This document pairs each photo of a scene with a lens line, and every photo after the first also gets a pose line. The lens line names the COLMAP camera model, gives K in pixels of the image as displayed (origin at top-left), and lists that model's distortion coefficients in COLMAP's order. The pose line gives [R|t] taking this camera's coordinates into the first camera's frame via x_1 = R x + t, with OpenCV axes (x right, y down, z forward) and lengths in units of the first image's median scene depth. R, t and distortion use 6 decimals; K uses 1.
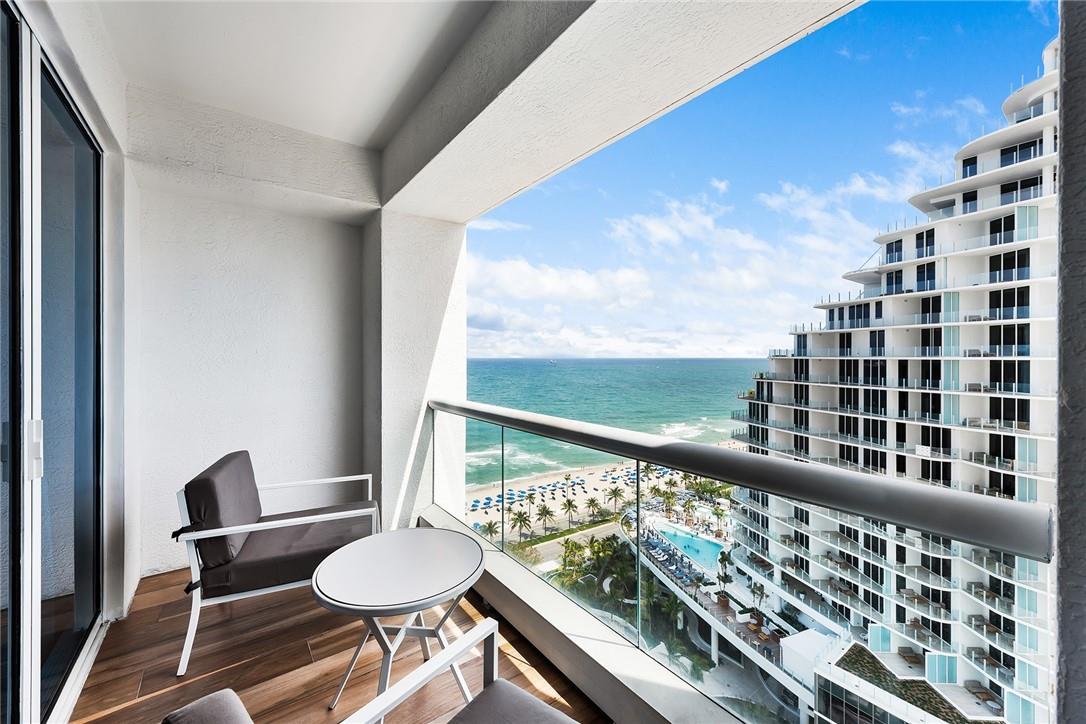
lens RADIAL K [[420.5, 0, 552.0], [0, 420.5, 357.8], [0, 0, 1]] dist [0.011454, -0.002966]
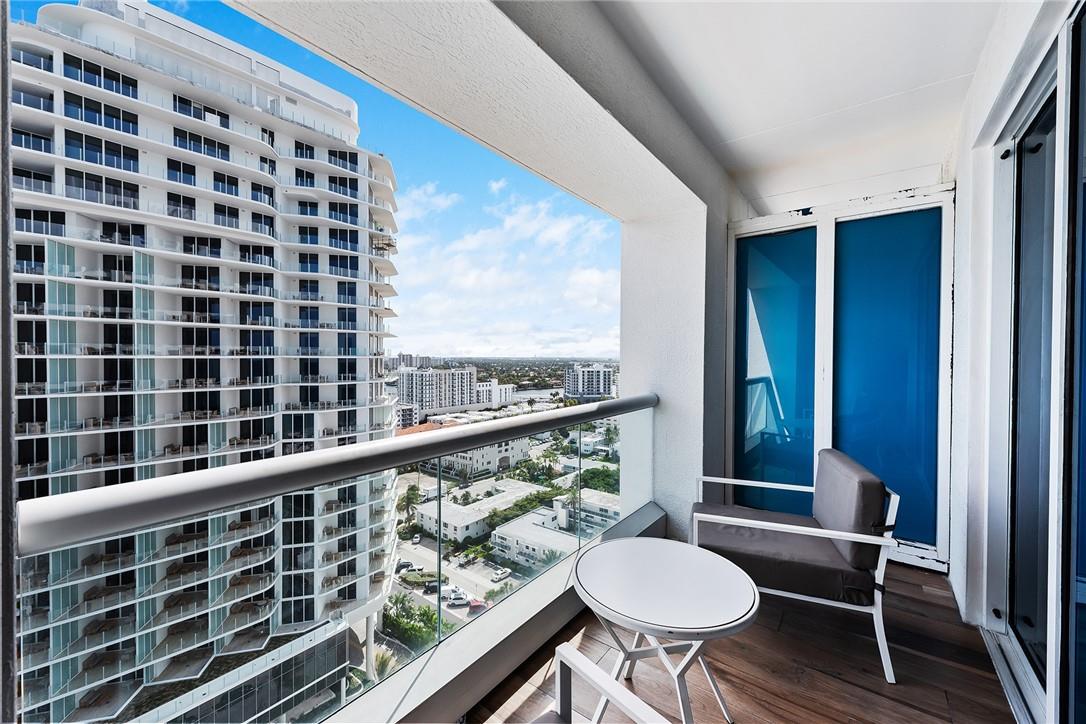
lens RADIAL K [[420.5, 0, 544.3], [0, 420.5, 356.4], [0, 0, 1]] dist [0.011454, -0.002966]
pose [[-0.261375, -0.002157, 0.965235, -0.187367], [0.000298, 0.999997, 0.002315, -0.002132], [-0.965237, 0.000893, -0.261374, 0.266401]]
